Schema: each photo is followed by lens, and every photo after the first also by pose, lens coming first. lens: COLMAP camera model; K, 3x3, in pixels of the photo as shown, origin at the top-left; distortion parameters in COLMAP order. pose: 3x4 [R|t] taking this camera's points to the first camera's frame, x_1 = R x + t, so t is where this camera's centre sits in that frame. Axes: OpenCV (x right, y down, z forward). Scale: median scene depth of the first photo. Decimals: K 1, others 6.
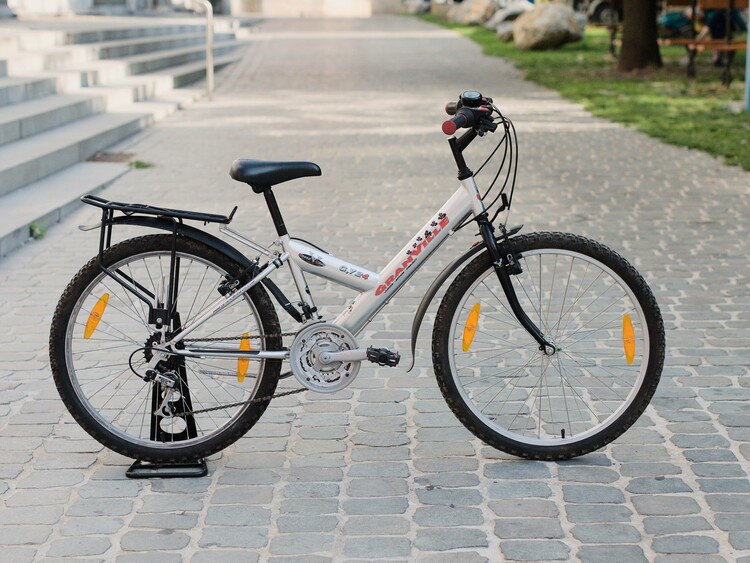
lens RADIAL K [[2024.5, 0, 375.0], [0, 2024.5, 281.5], [0, 0, 1]] dist [0.145894, 0.035493]
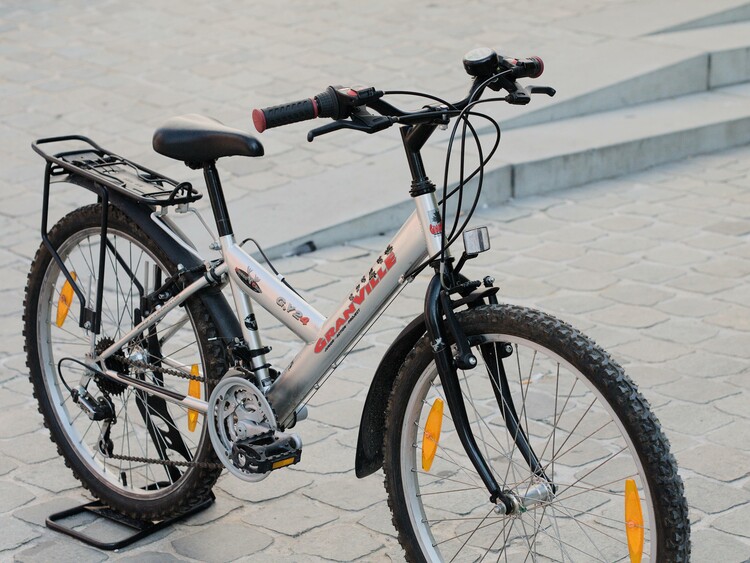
lens RADIAL K [[2024.5, 0, 375.0], [0, 2024.5, 281.5], [0, 0, 1]] dist [0.145894, 0.035493]
pose [[0.694718, 0.185928, -0.694836, 0.455471], [-0.087175, 0.980657, 0.175249, -0.129376], [0.713980, -0.061176, 0.697489, 0.569107]]
